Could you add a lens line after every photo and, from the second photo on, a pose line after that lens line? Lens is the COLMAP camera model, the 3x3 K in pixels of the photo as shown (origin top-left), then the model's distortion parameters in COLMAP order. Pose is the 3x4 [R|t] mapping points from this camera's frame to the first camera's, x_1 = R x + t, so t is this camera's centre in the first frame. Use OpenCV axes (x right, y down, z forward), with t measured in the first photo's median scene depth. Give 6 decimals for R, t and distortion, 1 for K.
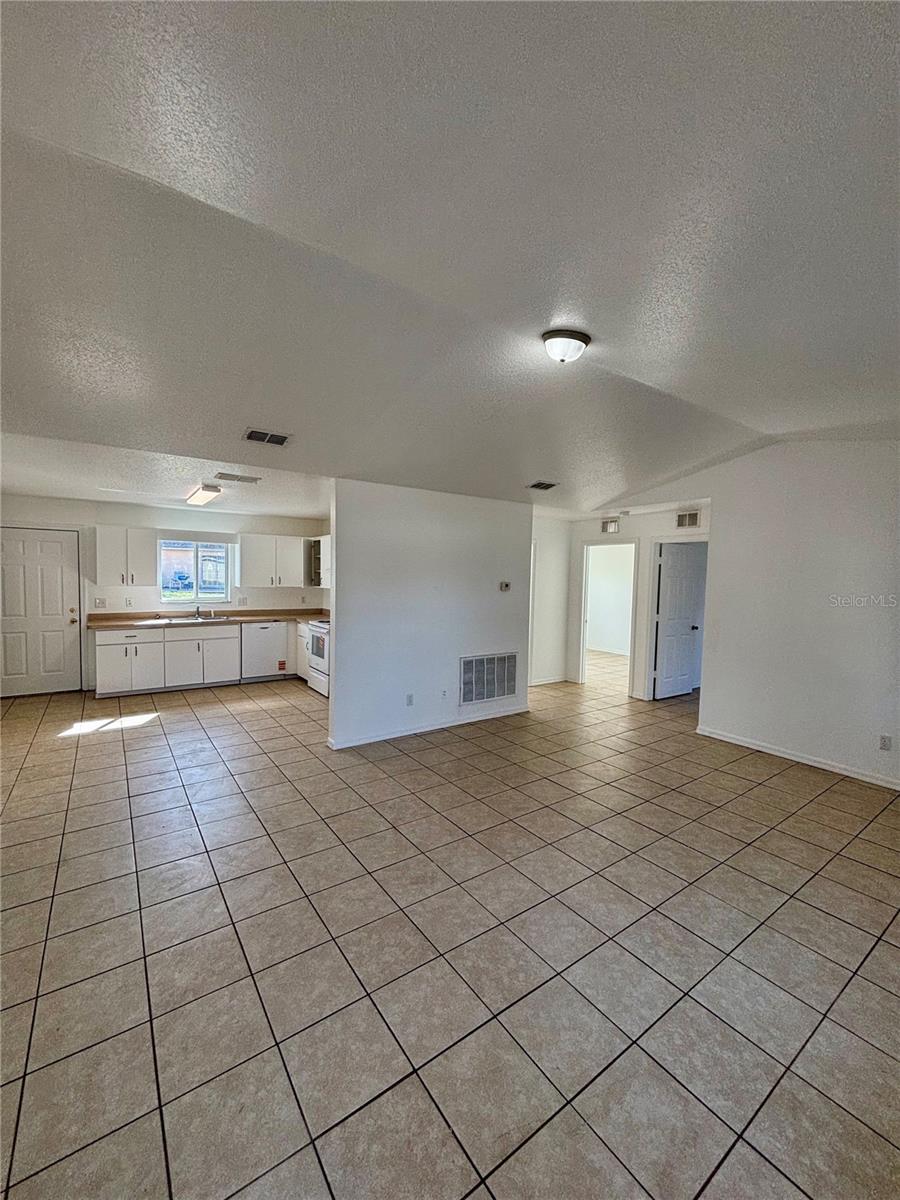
lens RADIAL K [[483.0, 0, 450.0], [0, 483.0, 600.0], [0, 0, 1]] dist [-0.001023, -0.000607]
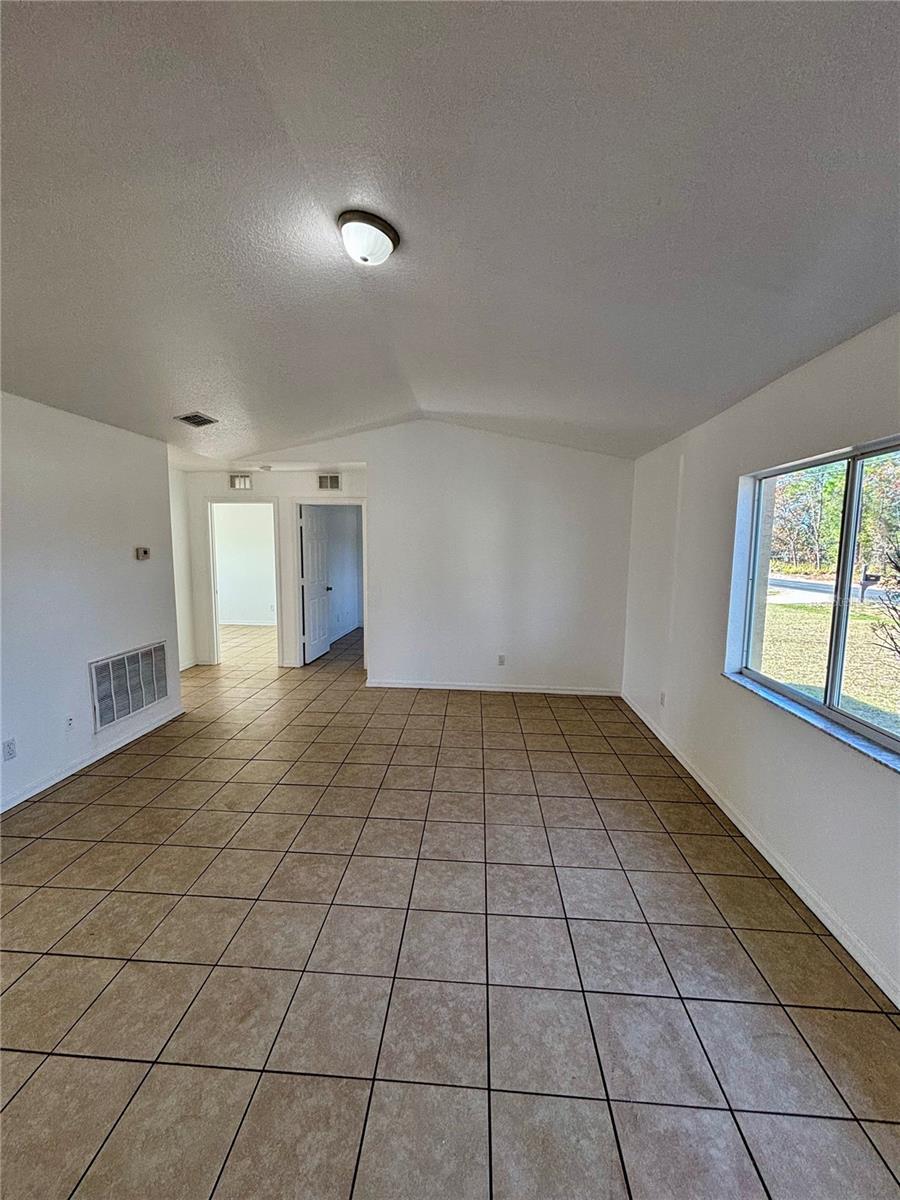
lens RADIAL K [[479.9, 0, 485.2], [0, 479.9, 598.5], [0, 0, 1]] dist [0.002374, 0.000063]
pose [[0.629503, -0.102458, 0.770213, -0.116015], [0.044486, 0.994394, 0.095921, -0.007369], [-0.775723, -0.026119, 0.630532, 0.135432]]
